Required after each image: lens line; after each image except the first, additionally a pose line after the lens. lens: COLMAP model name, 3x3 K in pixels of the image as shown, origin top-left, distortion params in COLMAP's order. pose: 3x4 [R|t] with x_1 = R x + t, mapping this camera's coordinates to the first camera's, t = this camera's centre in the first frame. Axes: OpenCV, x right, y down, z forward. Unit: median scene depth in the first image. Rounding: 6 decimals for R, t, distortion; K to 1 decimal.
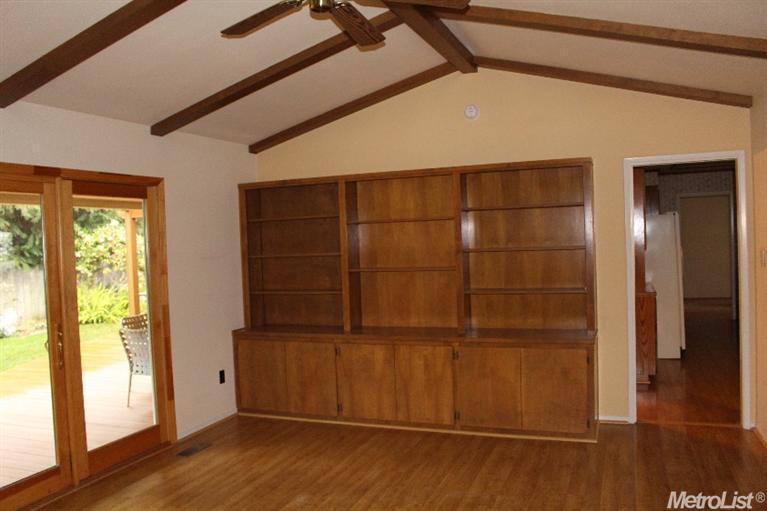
lens RADIAL K [[634.1, 0, 383.5], [0, 634.1, 255.5], [0, 0, 1]] dist [-0.106353, 0.015811]
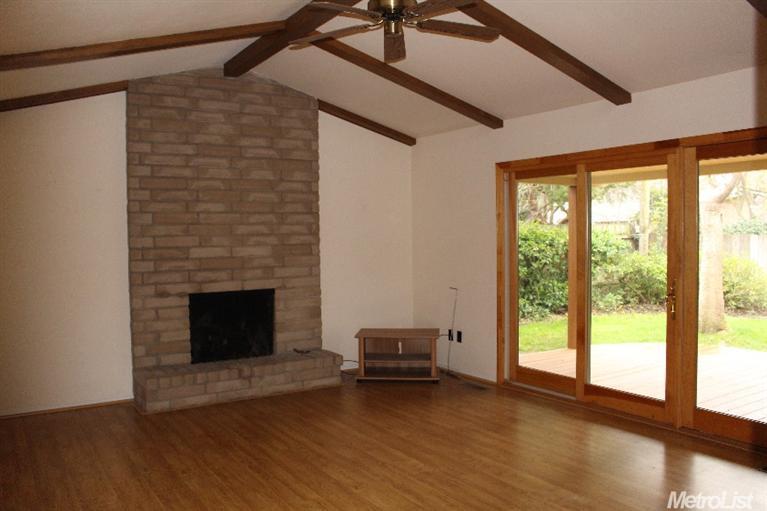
lens RADIAL K [[634.1, 0, 383.5], [0, 634.1, 255.5], [0, 0, 1]] dist [-0.106353, 0.015811]
pose [[-0.581035, 0.076196, -0.810304, 0.680832], [0.012189, 0.996311, 0.084947, -0.033437], [0.813788, 0.039481, -0.579820, 1.202971]]
